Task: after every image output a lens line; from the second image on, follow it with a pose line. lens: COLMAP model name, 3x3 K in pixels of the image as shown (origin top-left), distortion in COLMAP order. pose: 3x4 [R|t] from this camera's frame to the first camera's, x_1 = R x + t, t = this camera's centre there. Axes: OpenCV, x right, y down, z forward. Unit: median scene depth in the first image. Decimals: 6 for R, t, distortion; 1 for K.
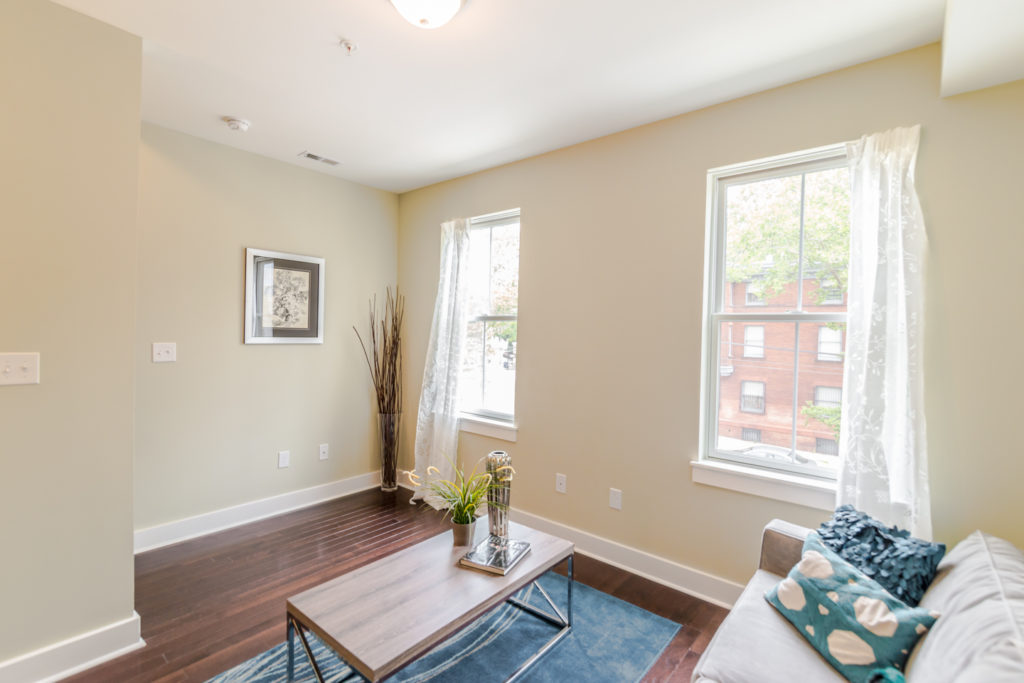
lens RADIAL K [[468.0, 0, 512.5], [0, 468.0, 341.3], [0, 0, 1]] dist [-0.002349, -0.000311]
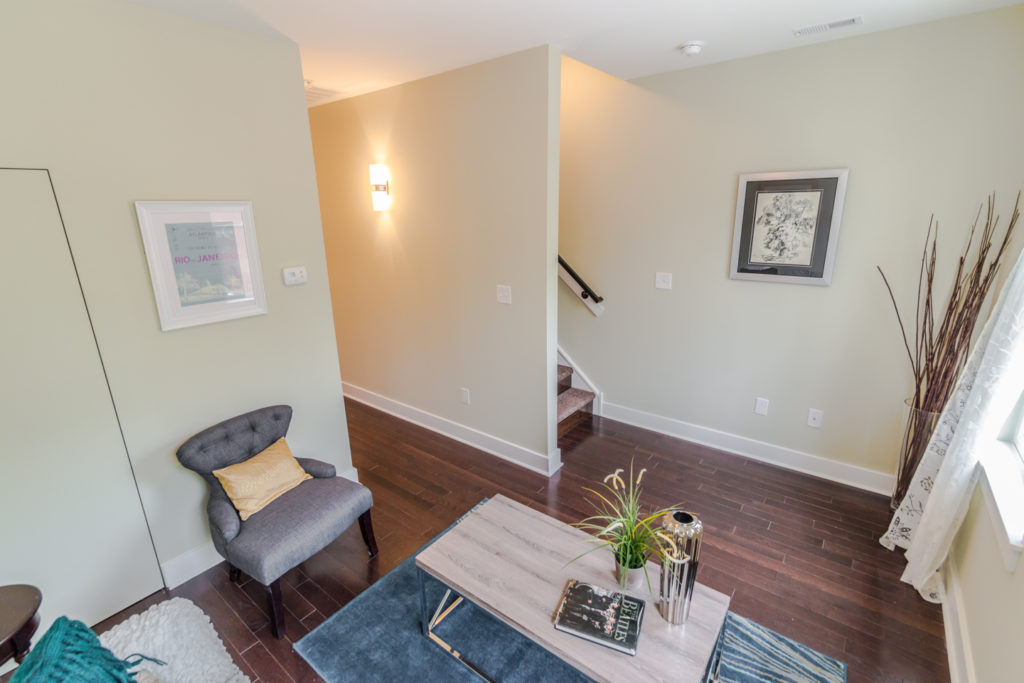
lens RADIAL K [[468.0, 0, 513.0], [0, 468.0, 337.8], [0, 0, 1]] dist [-0.002349, -0.000311]
pose [[0.034615, 0.253772, -0.966644, 0.354084], [0.007077, 0.967138, 0.254155, -0.117540], [0.999376, -0.015638, 0.031682, 0.485796]]
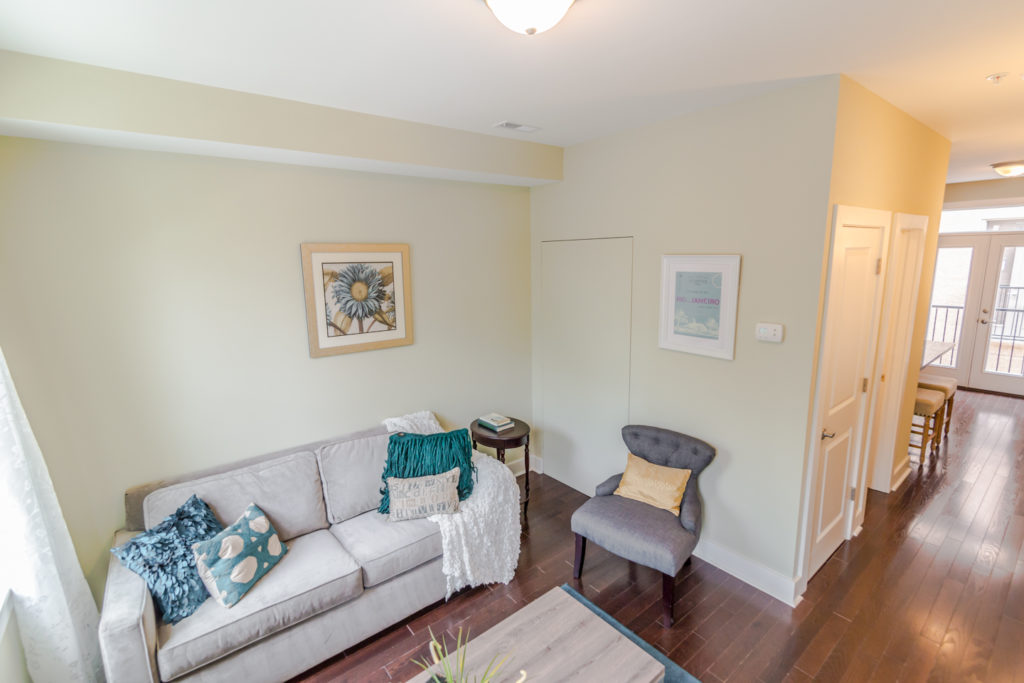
lens RADIAL K [[468.0, 0, 513.3], [0, 468.0, 339.6], [0, 0, 1]] dist [-0.002349, -0.000311]
pose [[-0.980242, -0.035401, 0.194609, -0.168744], [0.003519, 0.980578, 0.196099, -0.153170], [-0.197772, 0.192909, -0.961079, 0.908735]]
